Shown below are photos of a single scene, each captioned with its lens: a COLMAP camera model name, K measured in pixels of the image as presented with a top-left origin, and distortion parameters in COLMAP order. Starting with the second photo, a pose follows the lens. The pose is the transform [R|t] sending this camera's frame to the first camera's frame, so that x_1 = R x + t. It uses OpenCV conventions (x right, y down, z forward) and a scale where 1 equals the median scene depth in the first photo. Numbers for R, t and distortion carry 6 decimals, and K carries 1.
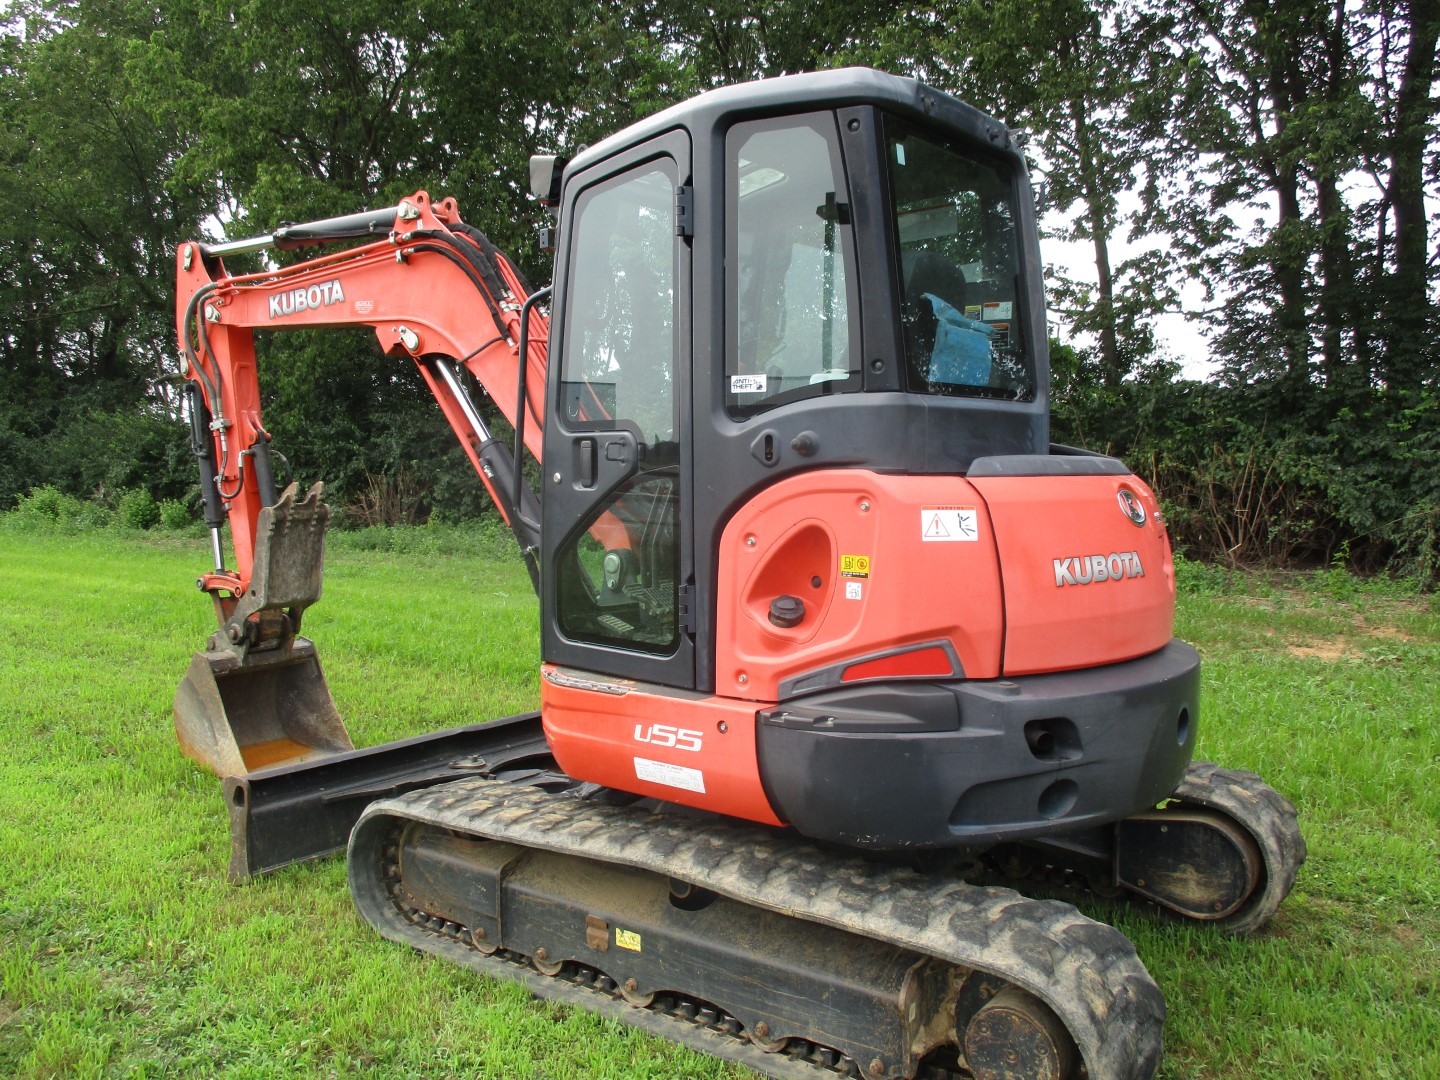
lens RADIAL K [[1194.5, 0, 720.0], [0, 1194.5, 540.0], [0, 0, 1]] dist [-0.015380, -0.011123]
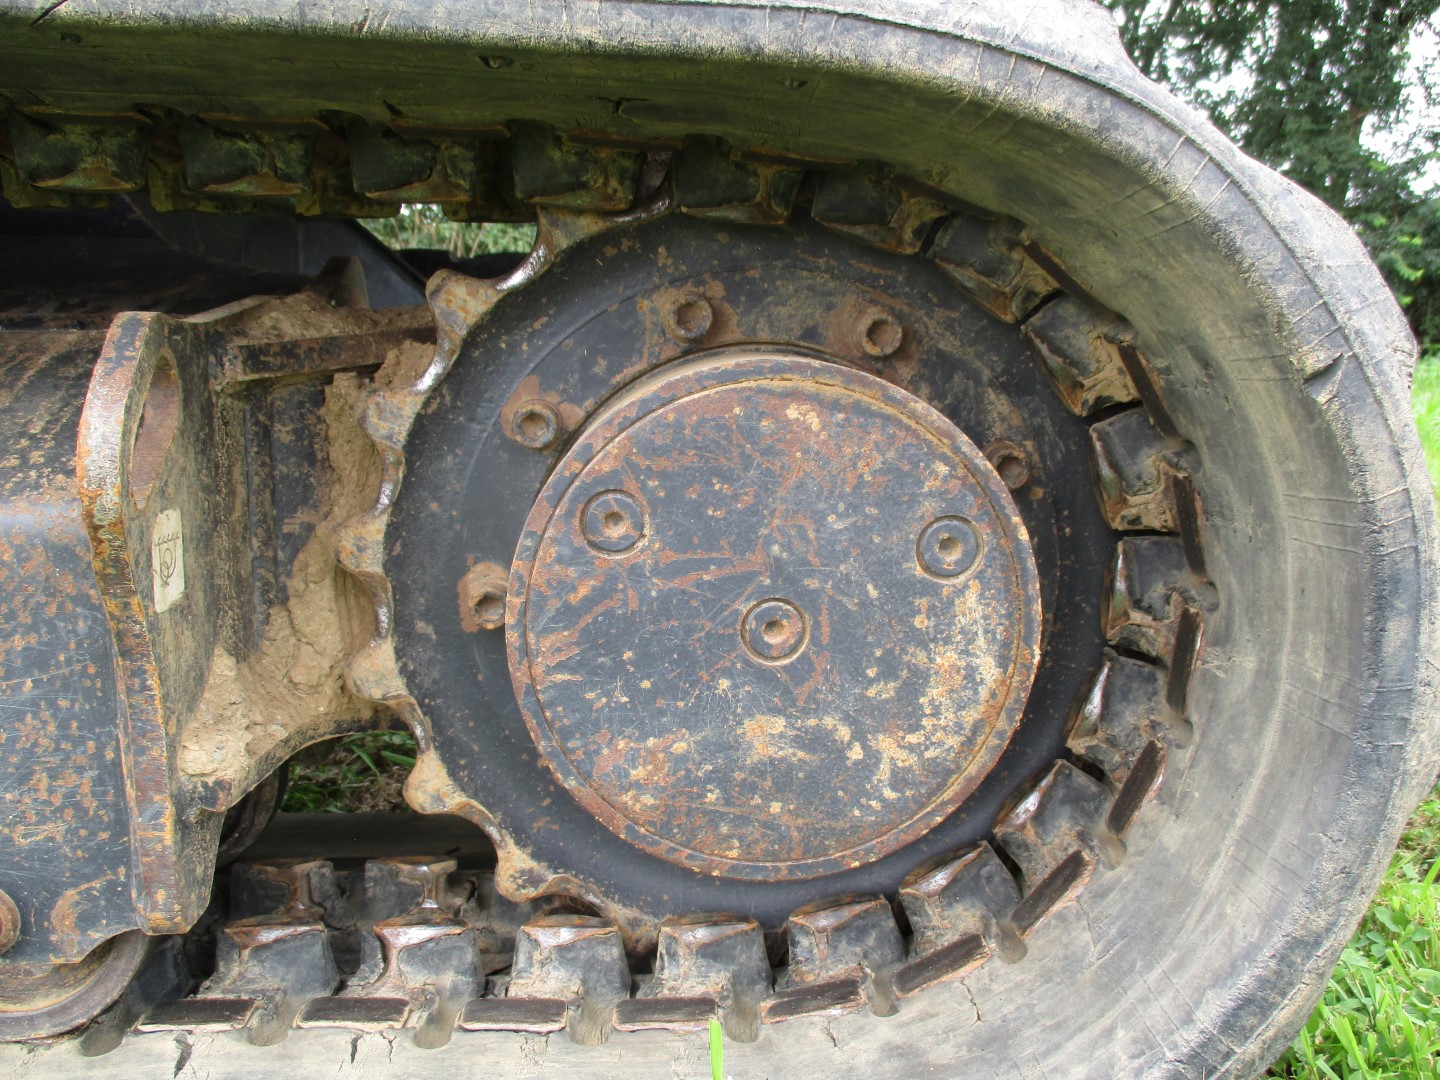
lens RADIAL K [[1194.5, 0, 720.0], [0, 1194.5, 540.0], [0, 0, 1]] dist [-0.015380, -0.011123]
pose [[0.779934, -0.084586, 0.620120, 0.115135], [0.023262, 0.994058, 0.106335, 0.373475], [-0.625430, -0.068509, 0.777267, 0.804747]]
